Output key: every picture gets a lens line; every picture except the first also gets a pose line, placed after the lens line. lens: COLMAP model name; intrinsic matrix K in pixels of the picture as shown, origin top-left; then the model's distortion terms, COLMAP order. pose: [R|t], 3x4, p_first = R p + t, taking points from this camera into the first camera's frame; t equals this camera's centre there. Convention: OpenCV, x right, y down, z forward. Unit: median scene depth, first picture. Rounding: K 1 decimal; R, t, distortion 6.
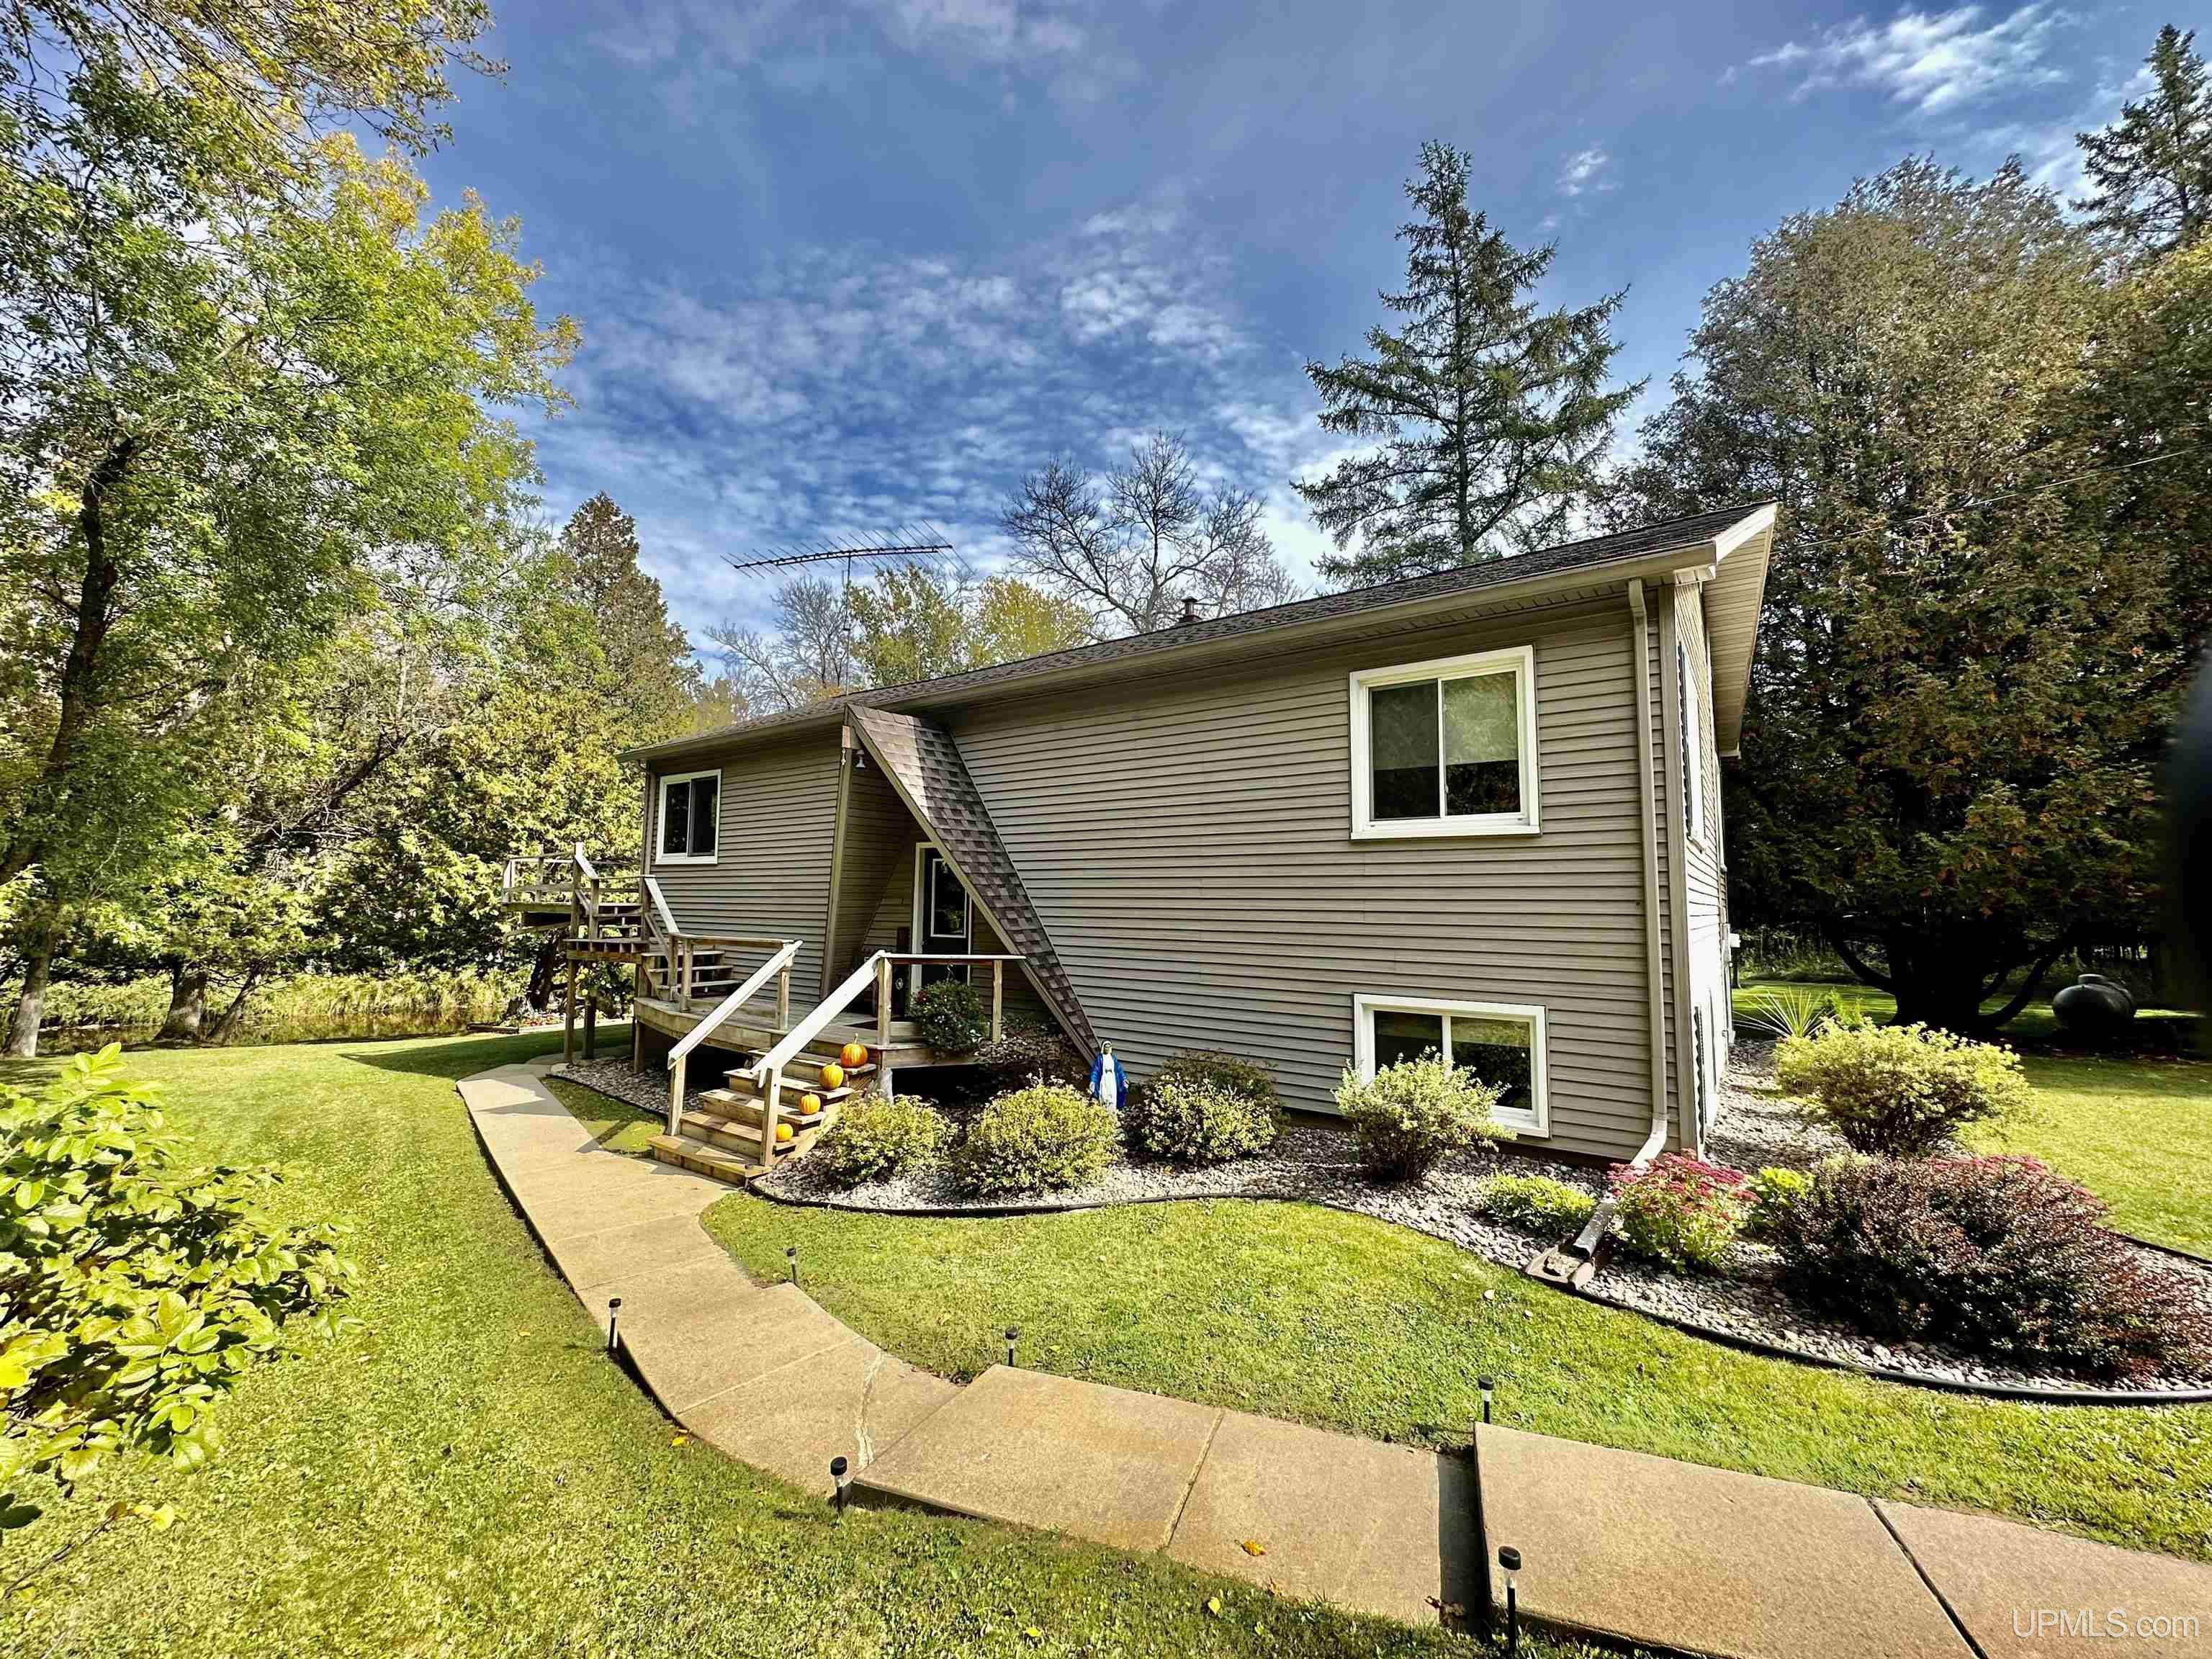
lens RADIAL K [[887.0, 0, 1104.0], [0, 887.0, 834.6], [0, 0, 1]] dist [-0.013855, 0.005676]
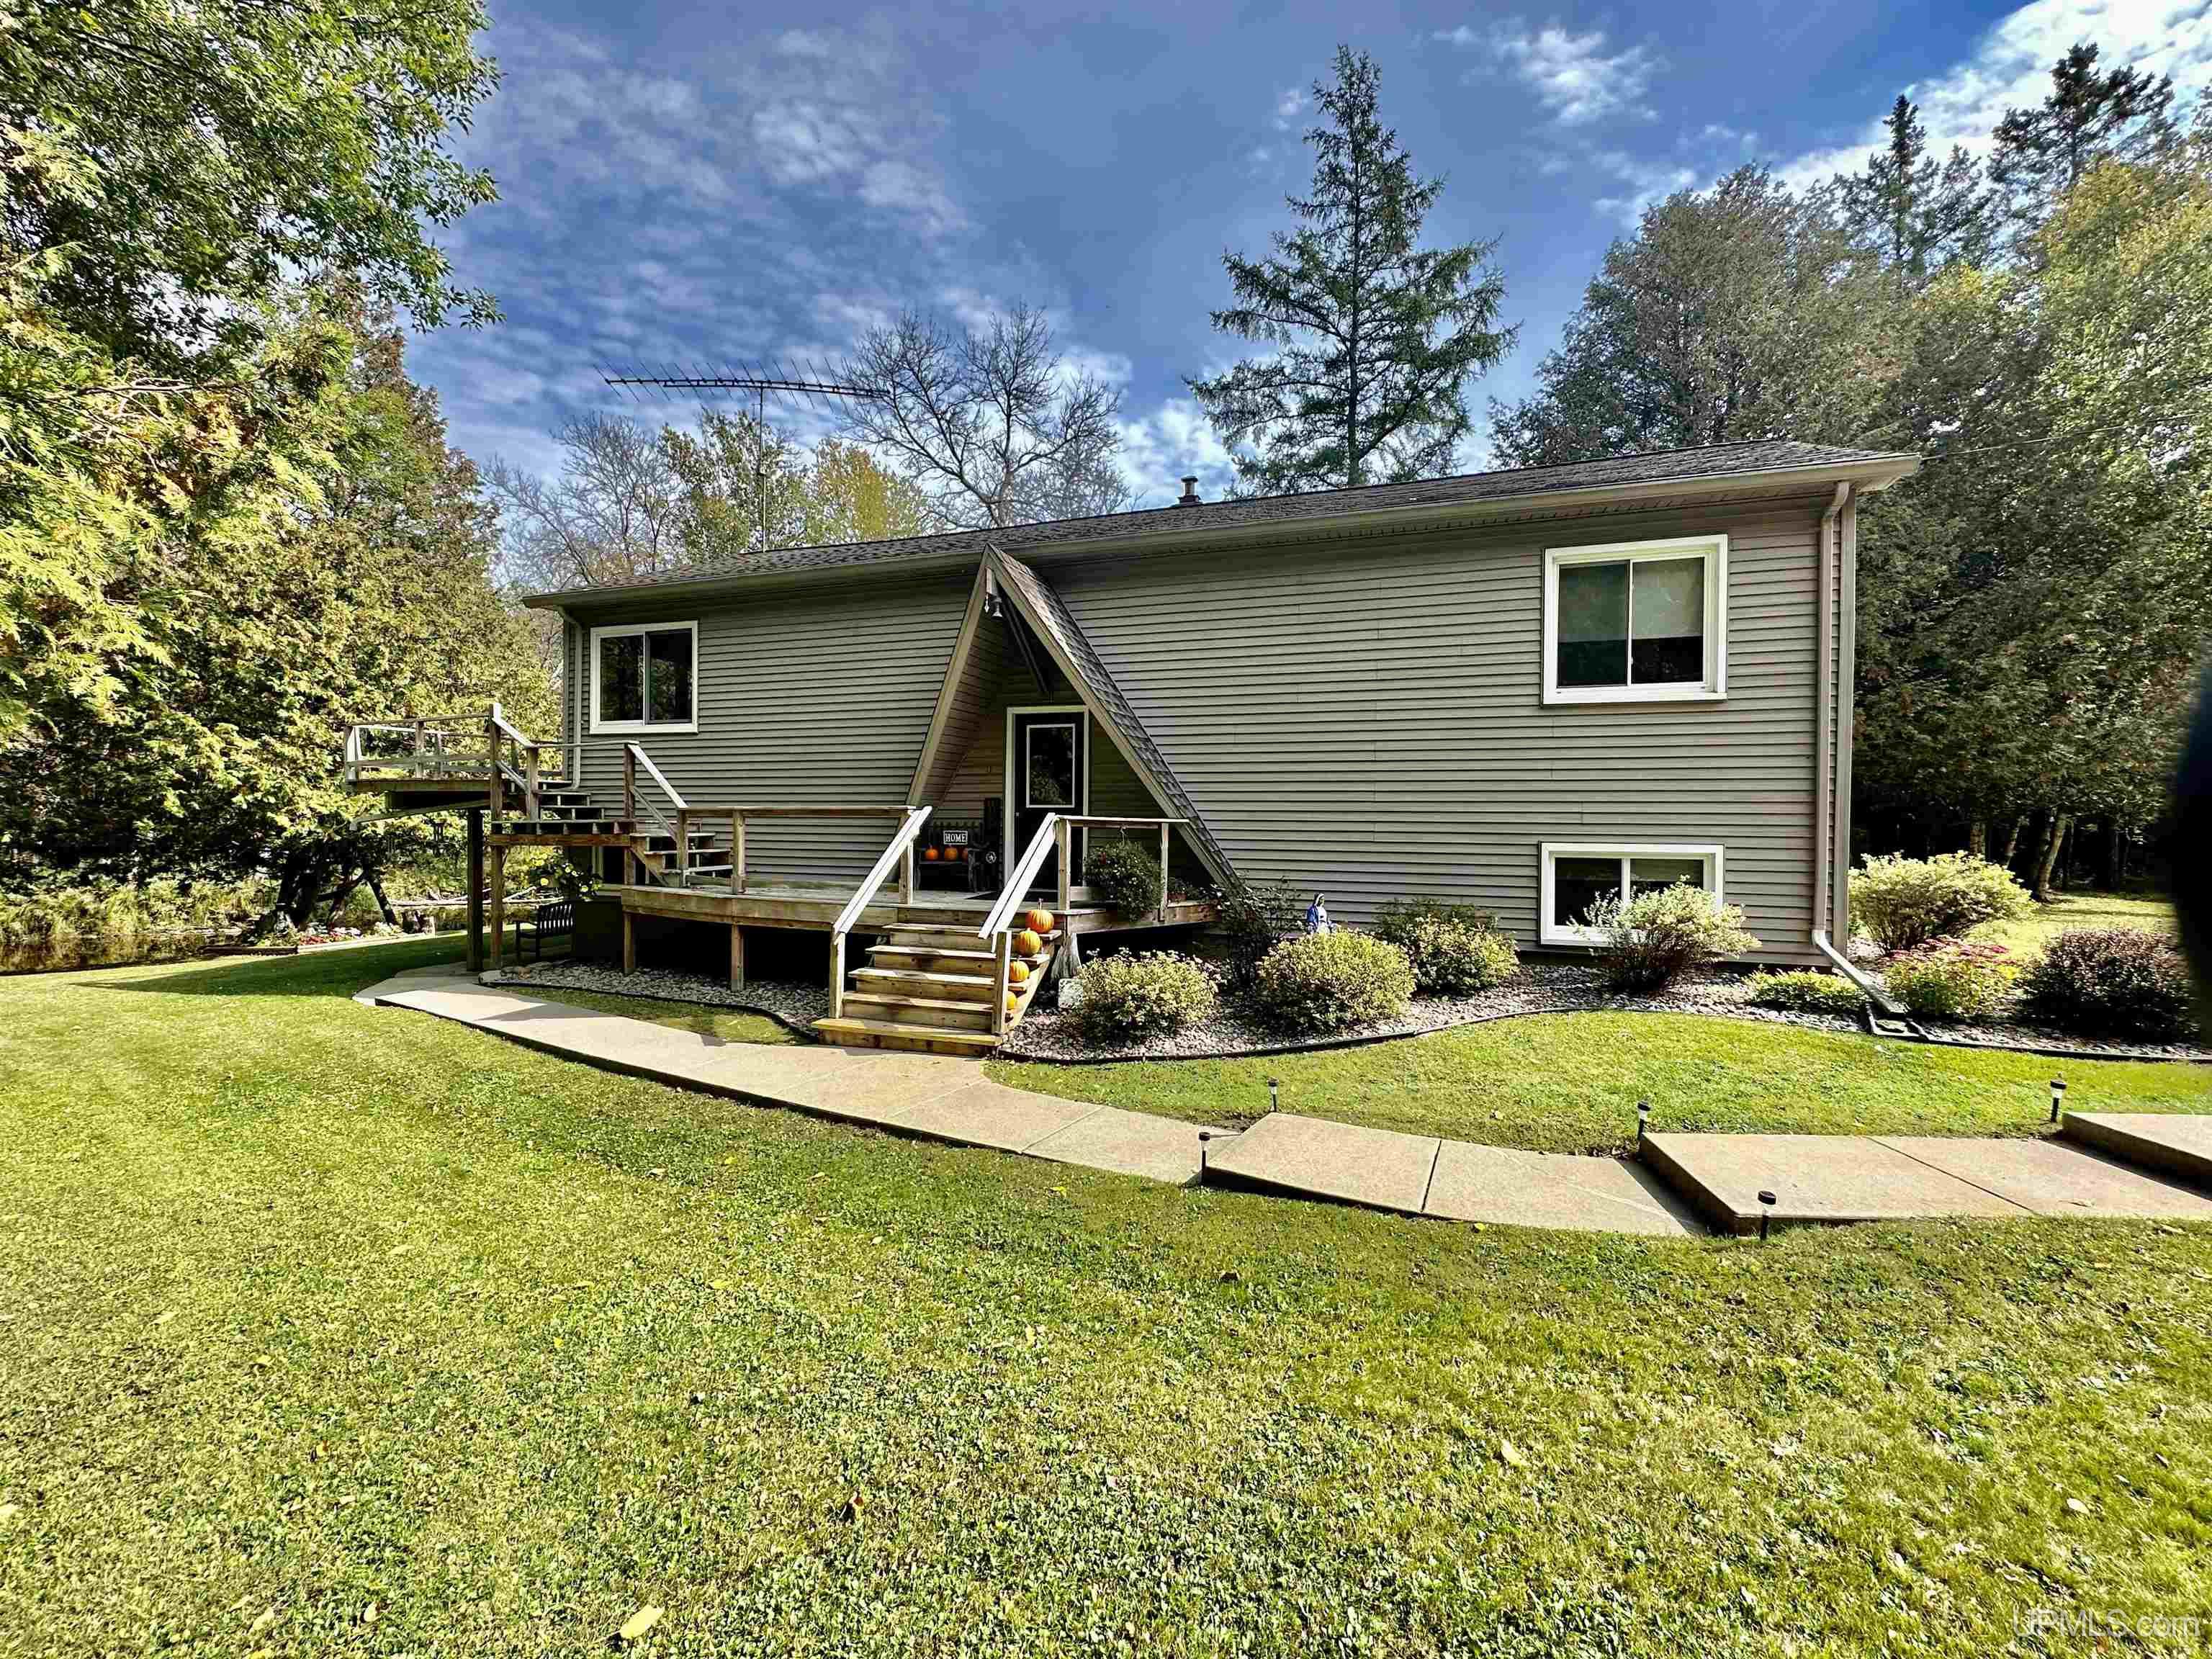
lens RADIAL K [[954.5, 0, 1036.4], [0, 954.5, 825.1], [0, 0, 1]] dist [-0.011828, 0.010268]
pose [[0.954787, 0.006485, 0.297222, -0.283505], [-0.024219, 0.998136, 0.056023, 0.044257], [-0.296304, -0.060688, 0.953164, 0.021856]]
